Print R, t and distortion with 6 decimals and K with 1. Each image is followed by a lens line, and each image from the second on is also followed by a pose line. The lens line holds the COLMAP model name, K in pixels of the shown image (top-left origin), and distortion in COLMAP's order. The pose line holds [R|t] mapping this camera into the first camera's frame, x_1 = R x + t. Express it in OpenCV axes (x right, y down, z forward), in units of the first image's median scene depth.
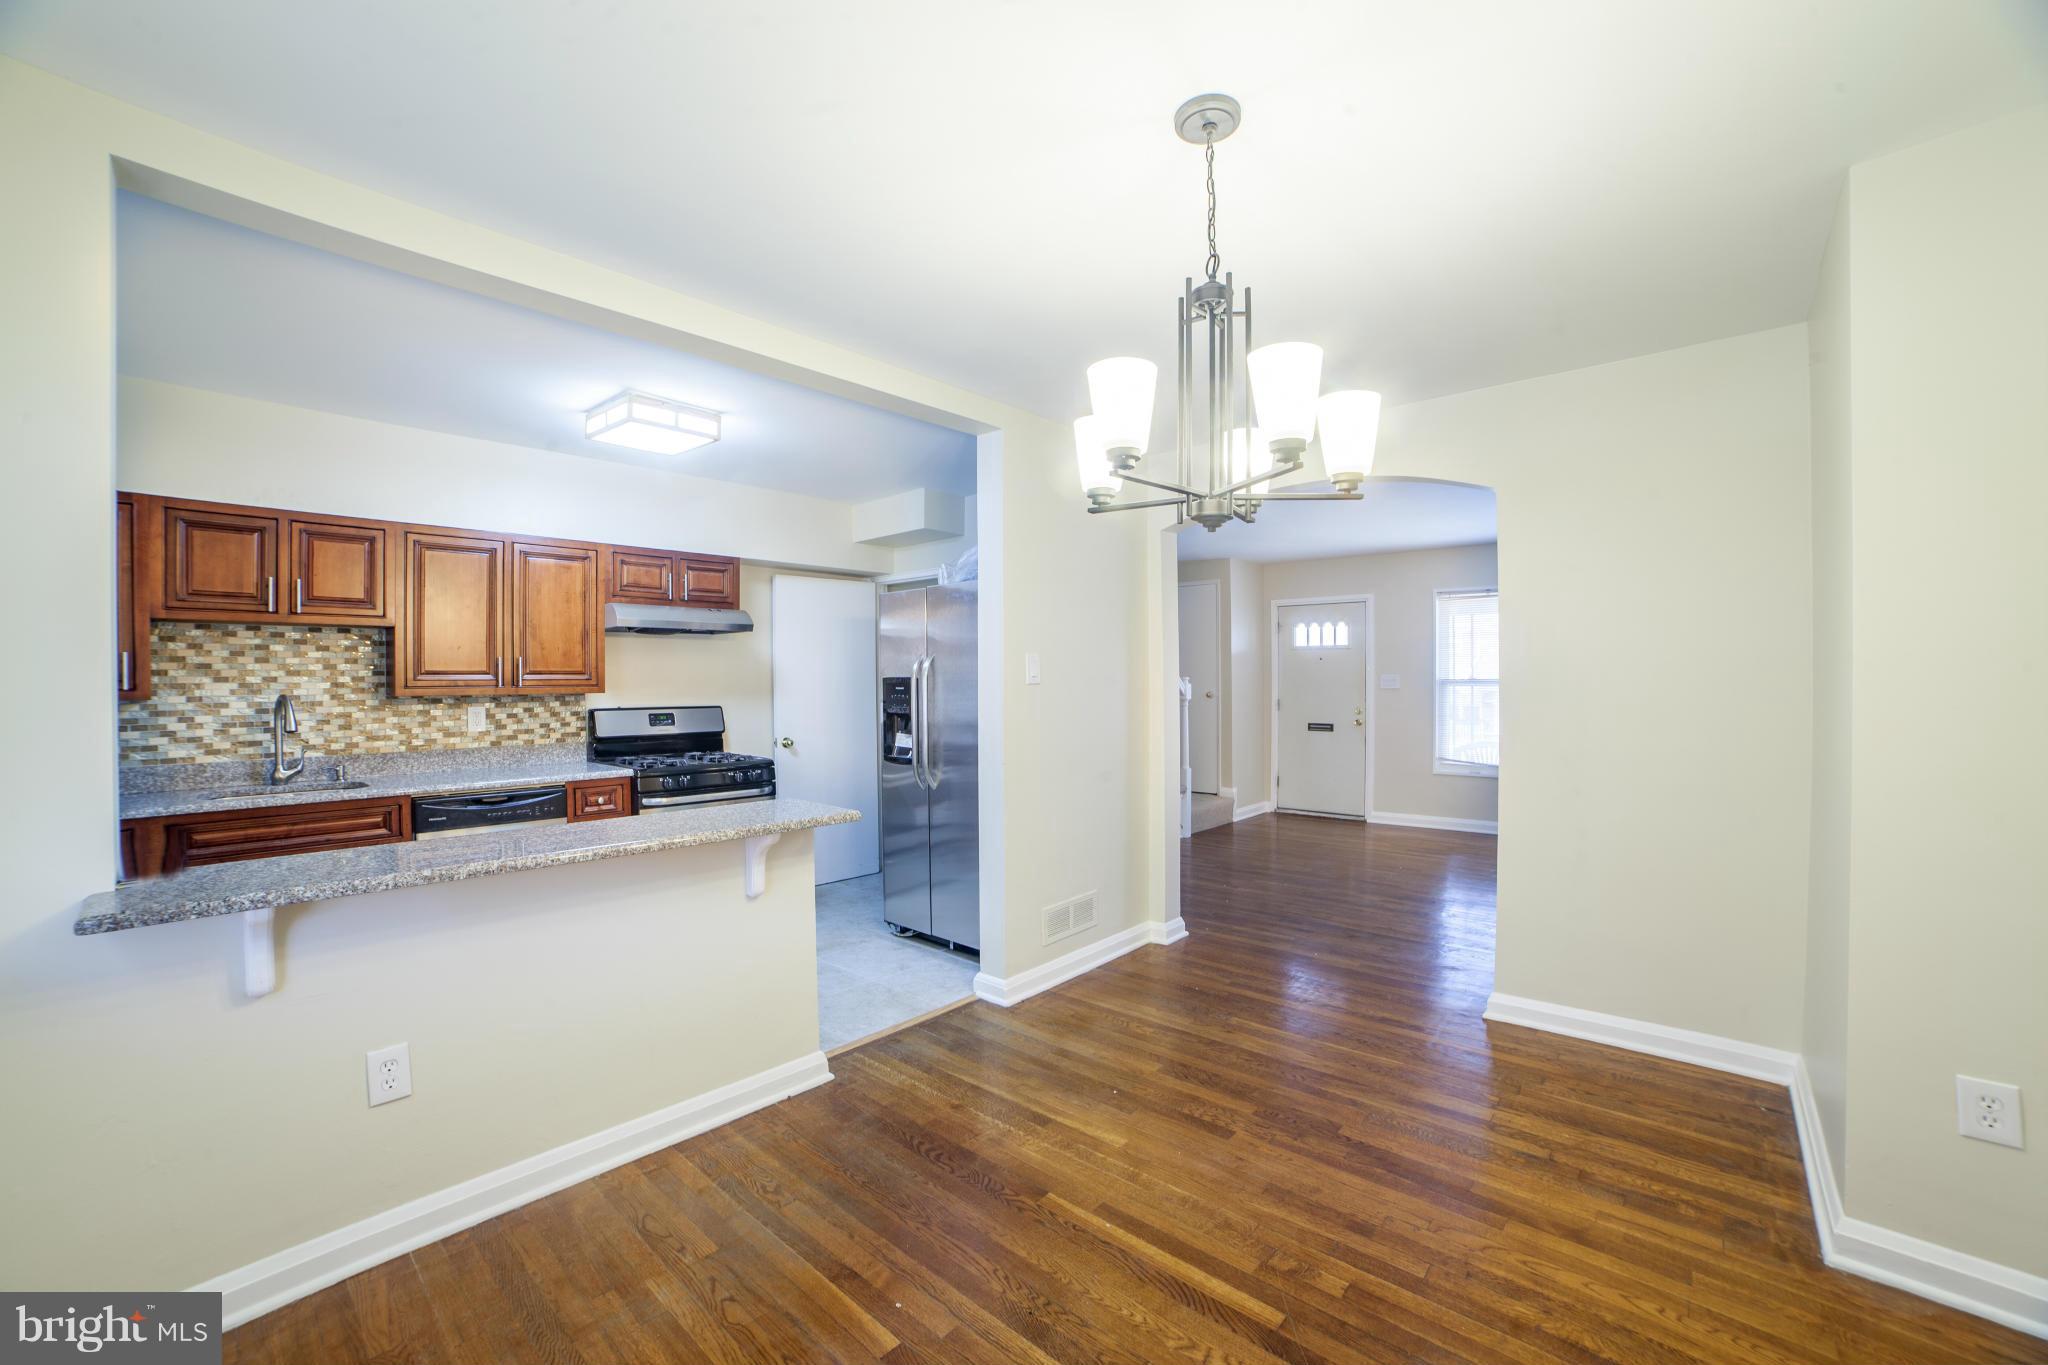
lens RADIAL K [[795.9, 0, 1008.6], [0, 795.9, 686.3], [0, 0, 1]] dist [-0.102473, 0.039397]
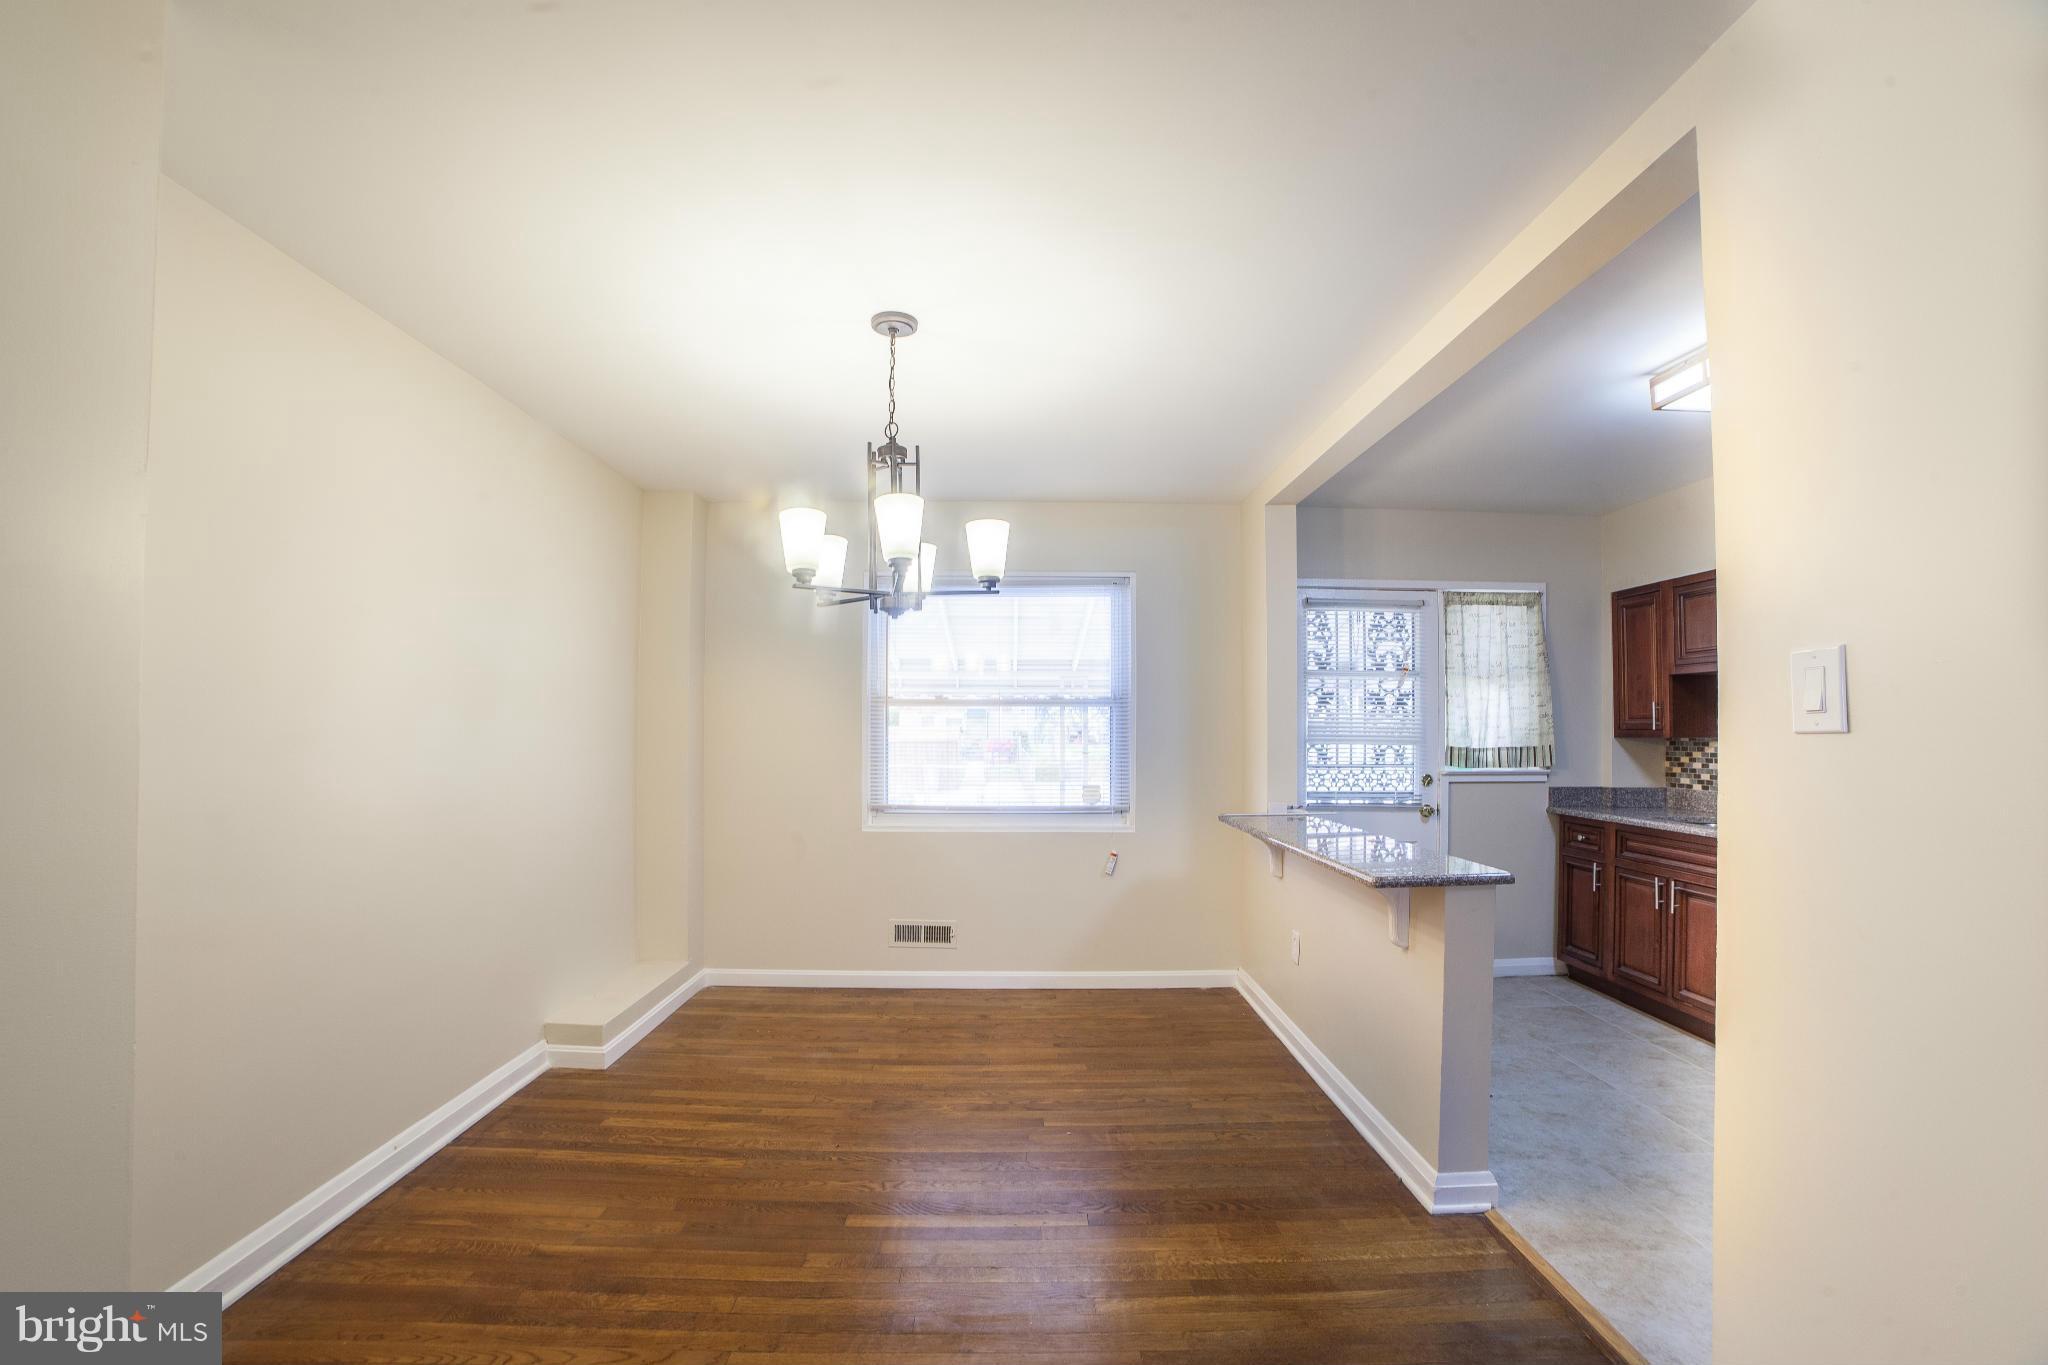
lens RADIAL K [[850.9, 0, 1023.1], [0, 850.9, 722.5], [0, 0, 1]] dist [-0.132686, 0.051126]
pose [[-0.718367, -0.000504, -0.695664, 0.513768], [-0.001912, 0.999997, 0.001251, -0.006764], [0.695662, 0.002229, -0.718366, 1.008524]]
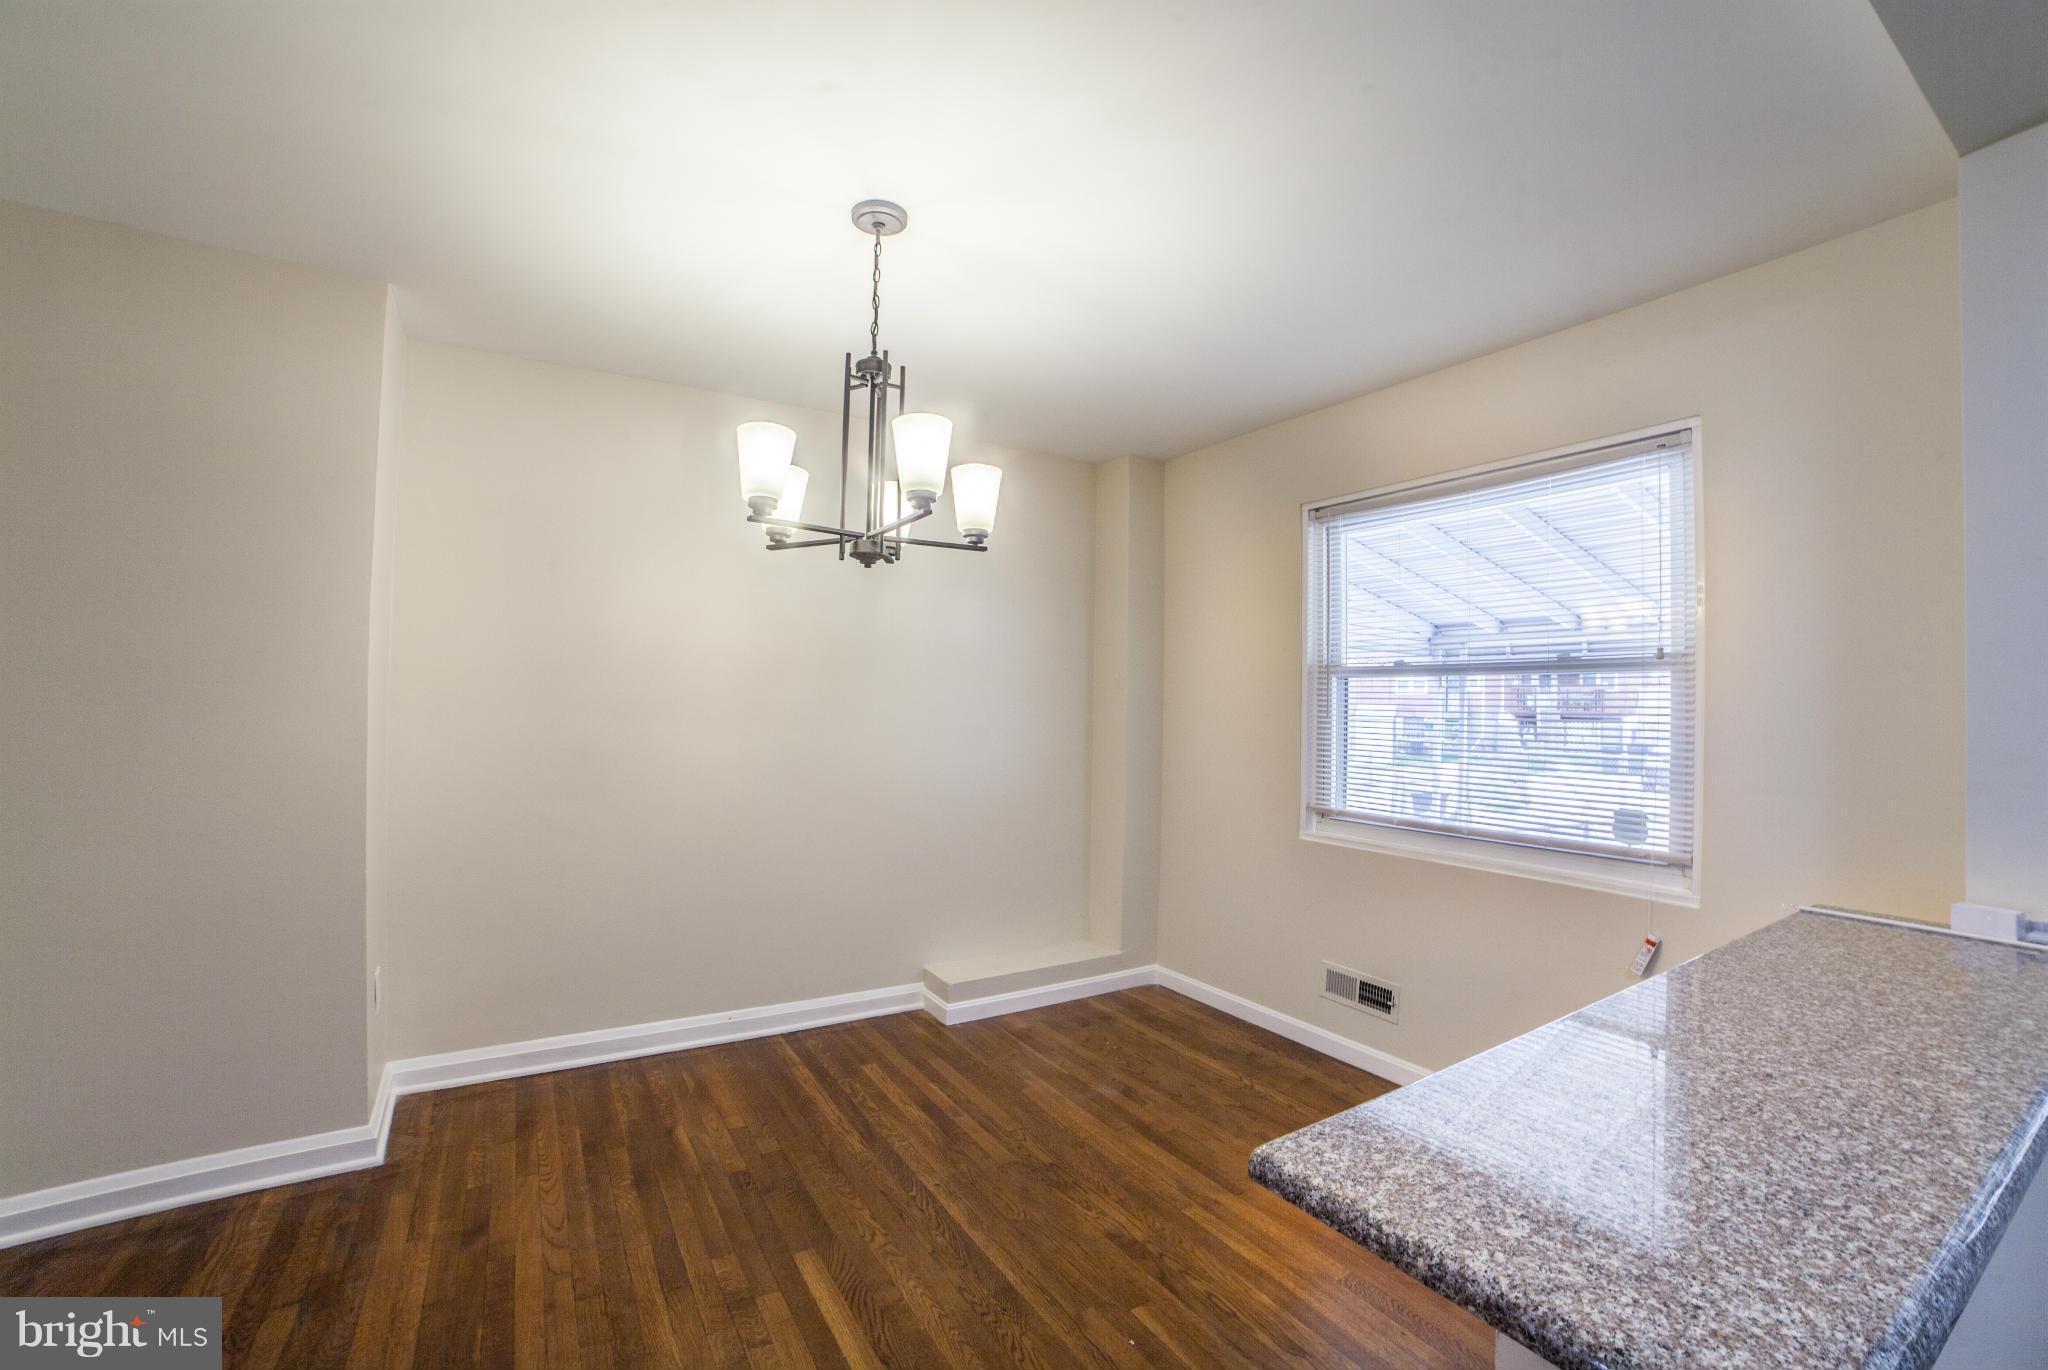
lens RADIAL K [[850.9, 0, 1023.1], [0, 850.9, 725.0], [0, 0, 1]] dist [-0.132686, 0.051126]
pose [[-0.962373, -0.014959, 0.271319, -0.131164], [-0.006985, 0.999515, 0.030331, -0.000388], [-0.271641, 0.027295, -0.962011, 0.945468]]
